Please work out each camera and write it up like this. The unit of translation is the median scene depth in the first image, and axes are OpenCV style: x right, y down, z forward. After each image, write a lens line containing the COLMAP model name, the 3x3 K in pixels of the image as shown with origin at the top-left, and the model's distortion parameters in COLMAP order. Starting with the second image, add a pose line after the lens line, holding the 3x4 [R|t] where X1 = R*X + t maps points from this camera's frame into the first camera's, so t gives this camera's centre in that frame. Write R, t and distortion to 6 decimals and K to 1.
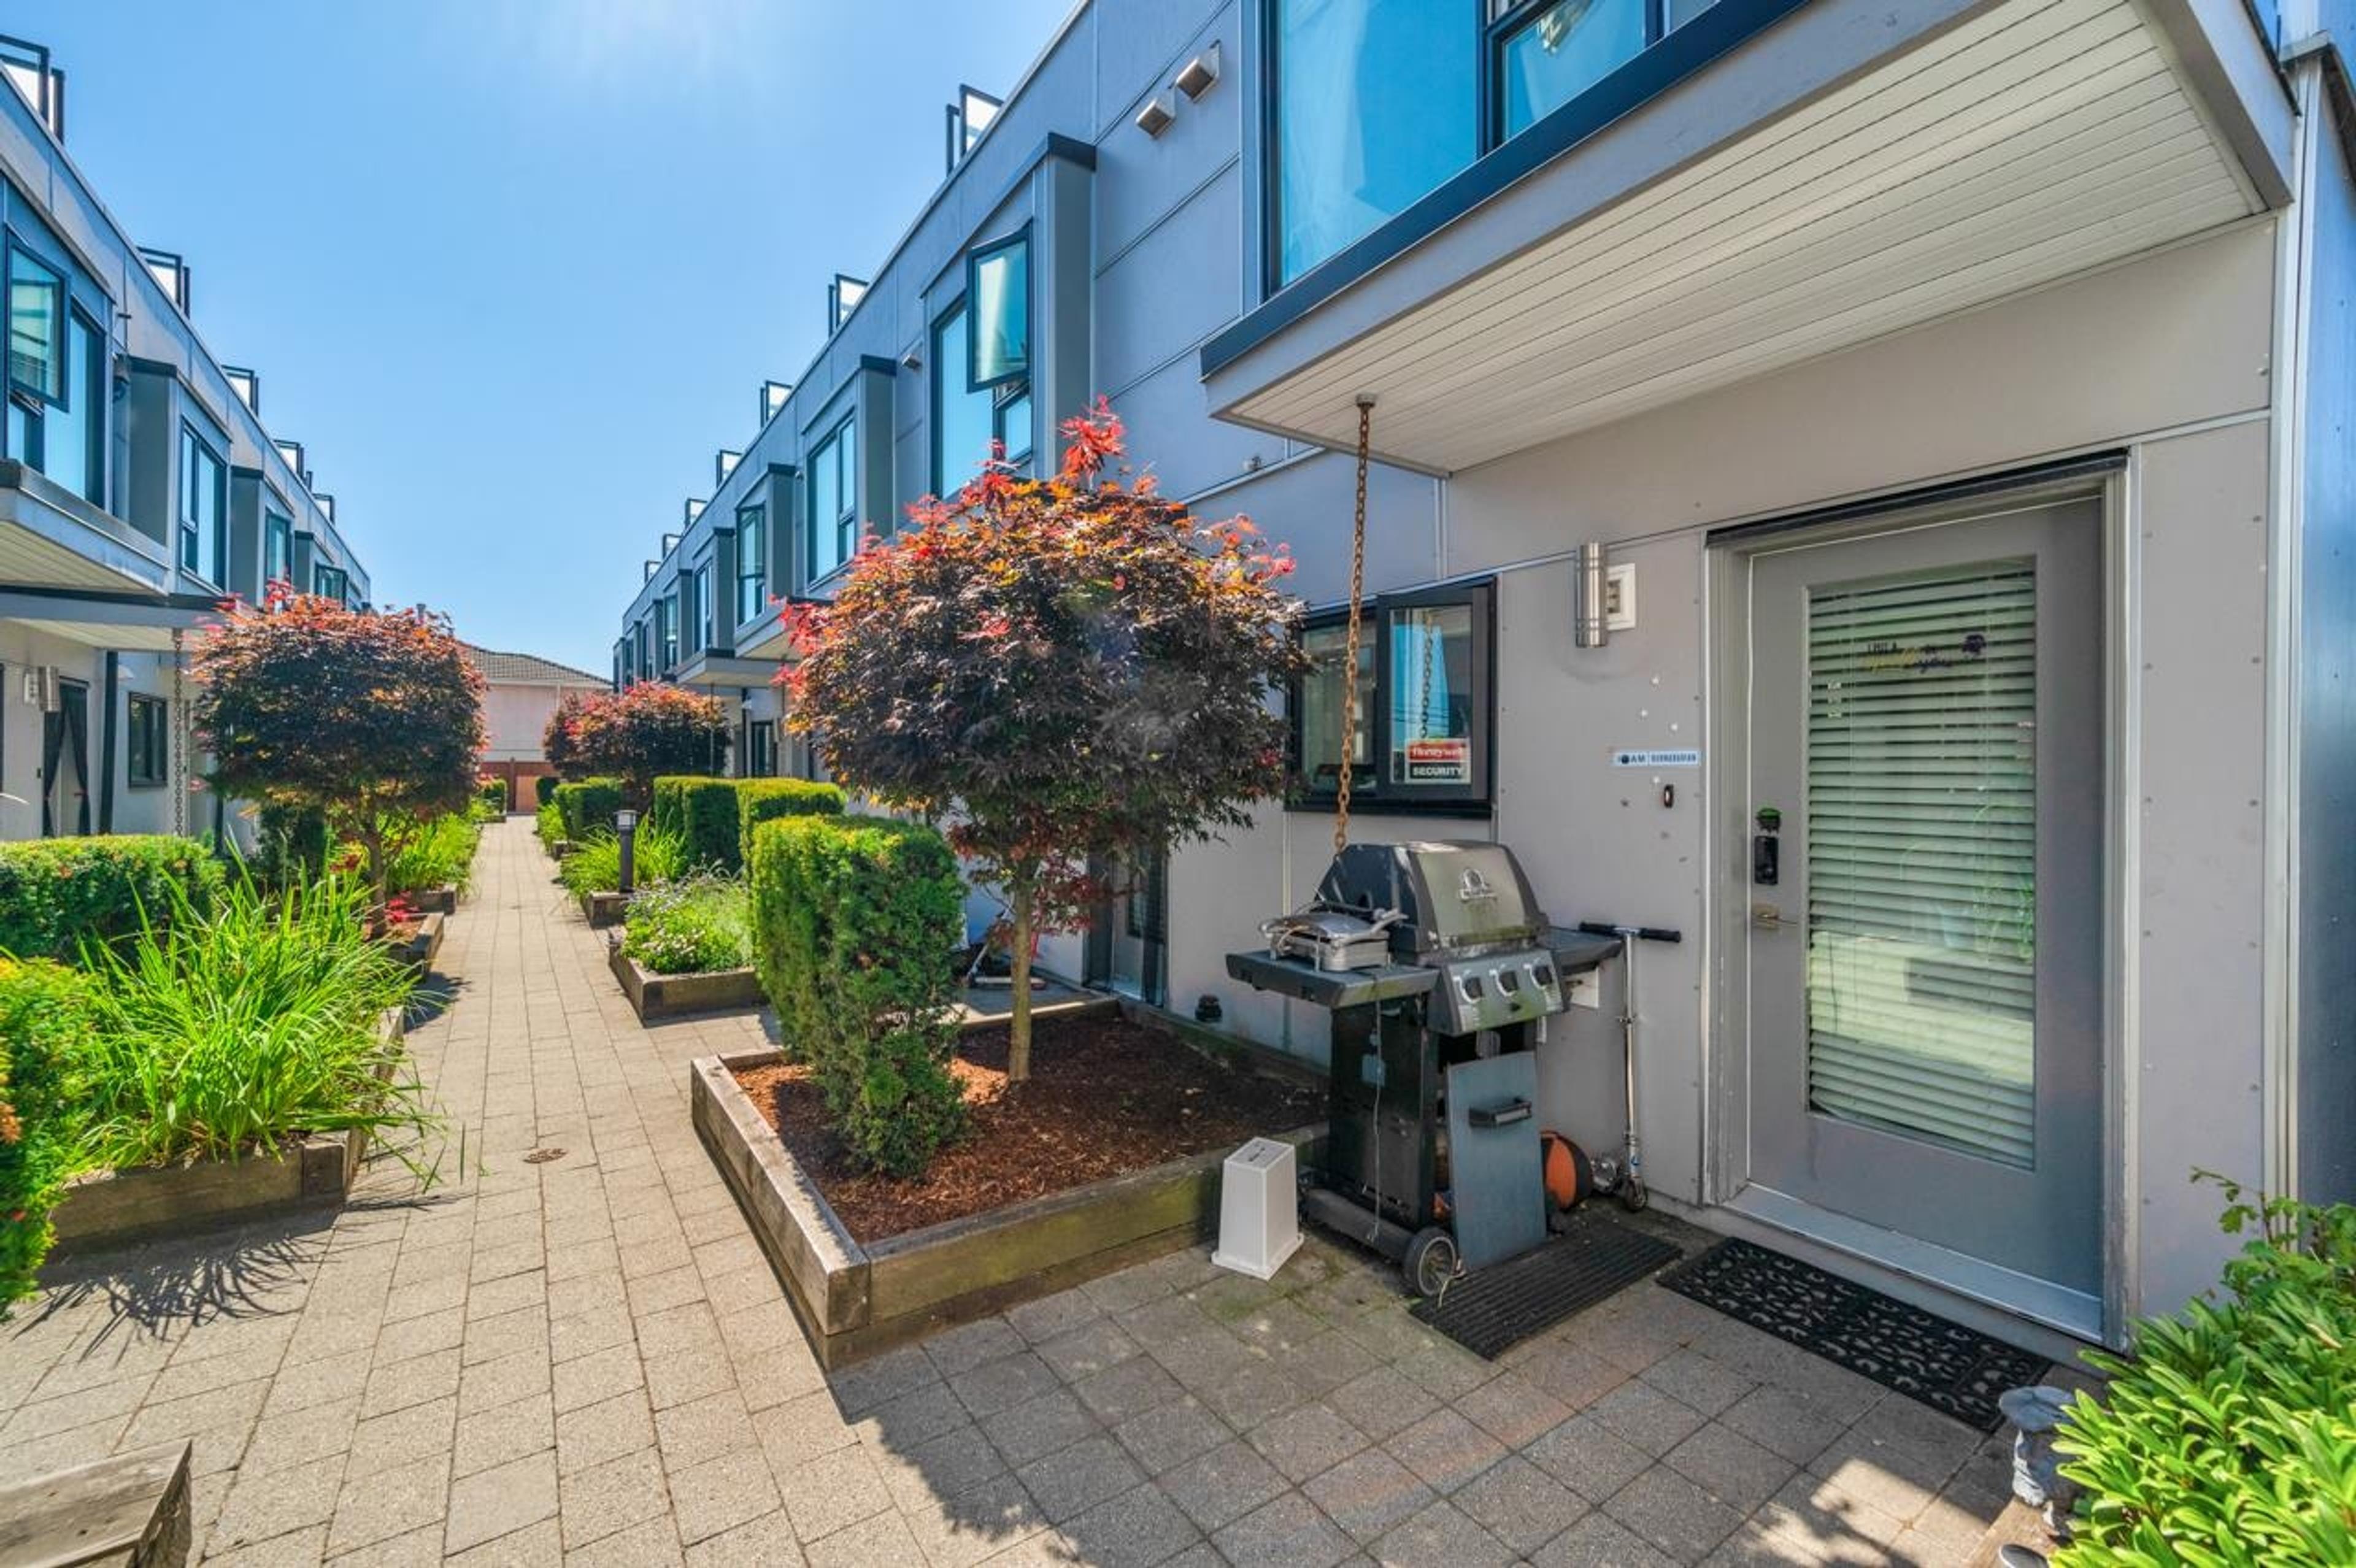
lens RADIAL K [[981.6, 0, 1181.7], [0, 981.6, 778.0], [0, 0, 1]] dist [-0.000037, -0.000131]
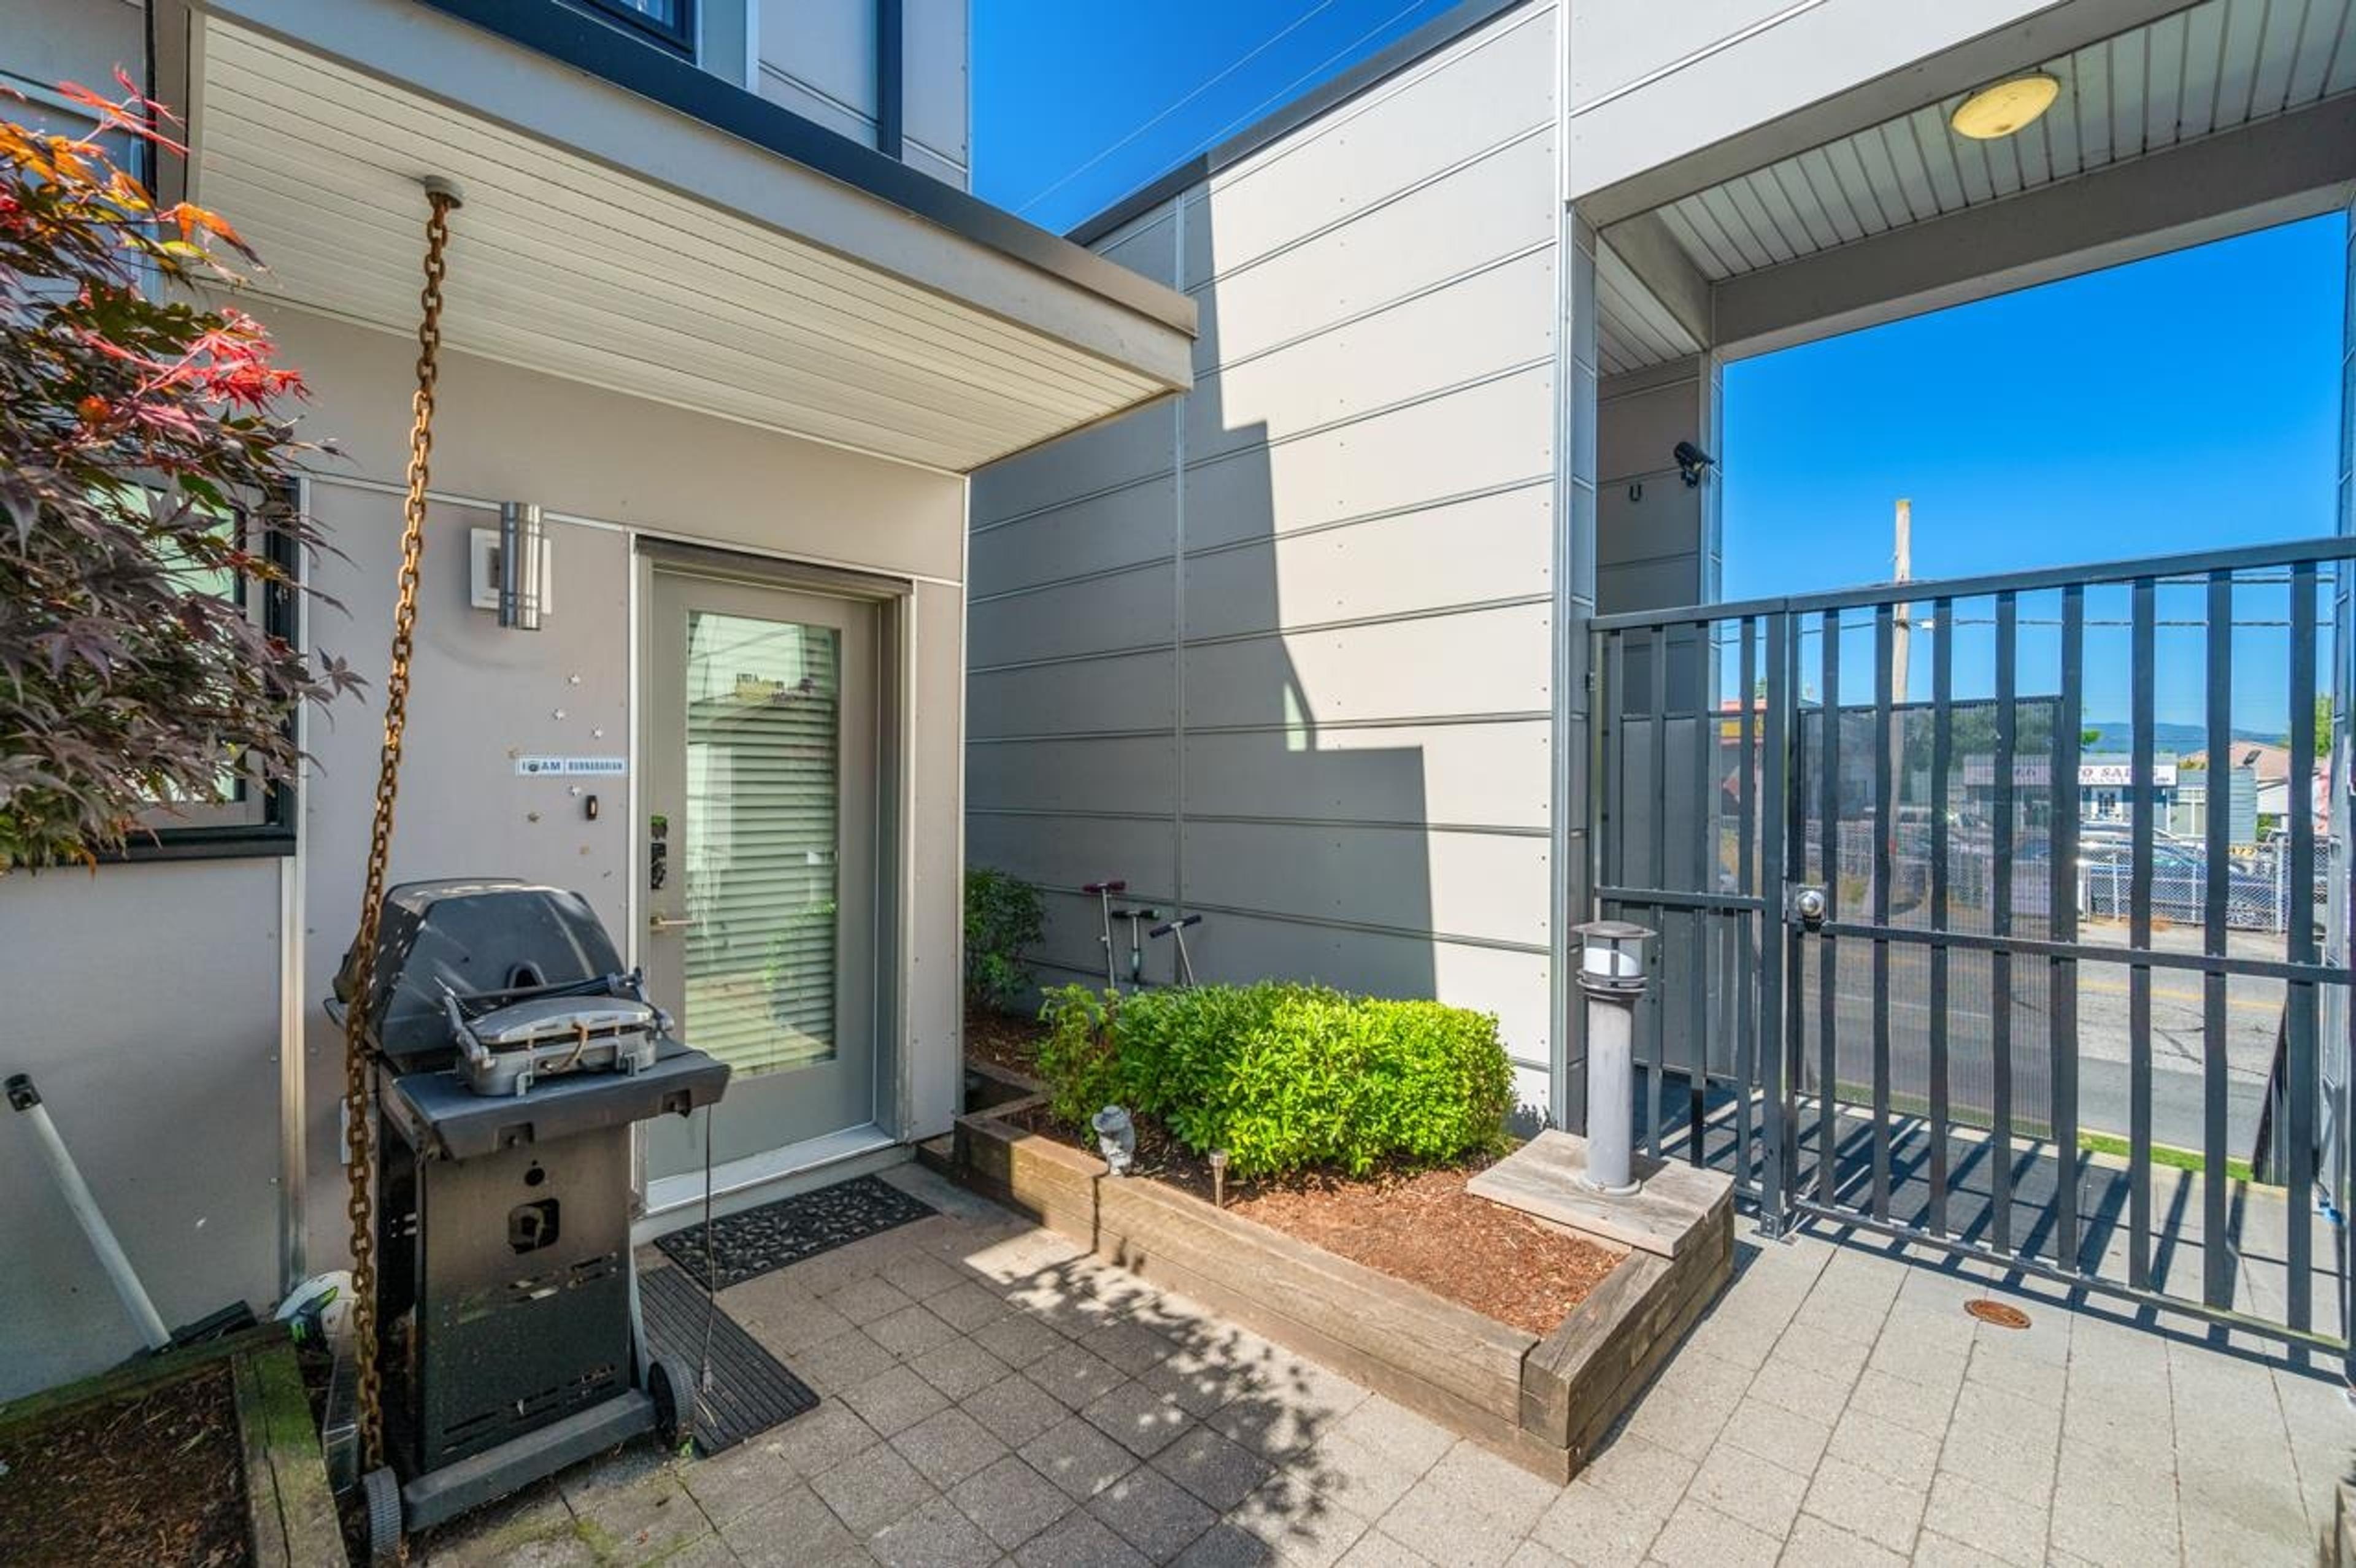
lens RADIAL K [[981.6, 0, 1181.7], [0, 981.6, 778.0], [0, 0, 1]] dist [-0.000037, -0.000131]
pose [[-0.199306, -0.006457, 0.979916, -0.534606], [-0.003926, 0.999976, 0.005791, -0.017408], [-0.979929, -0.002693, -0.199326, 0.658586]]
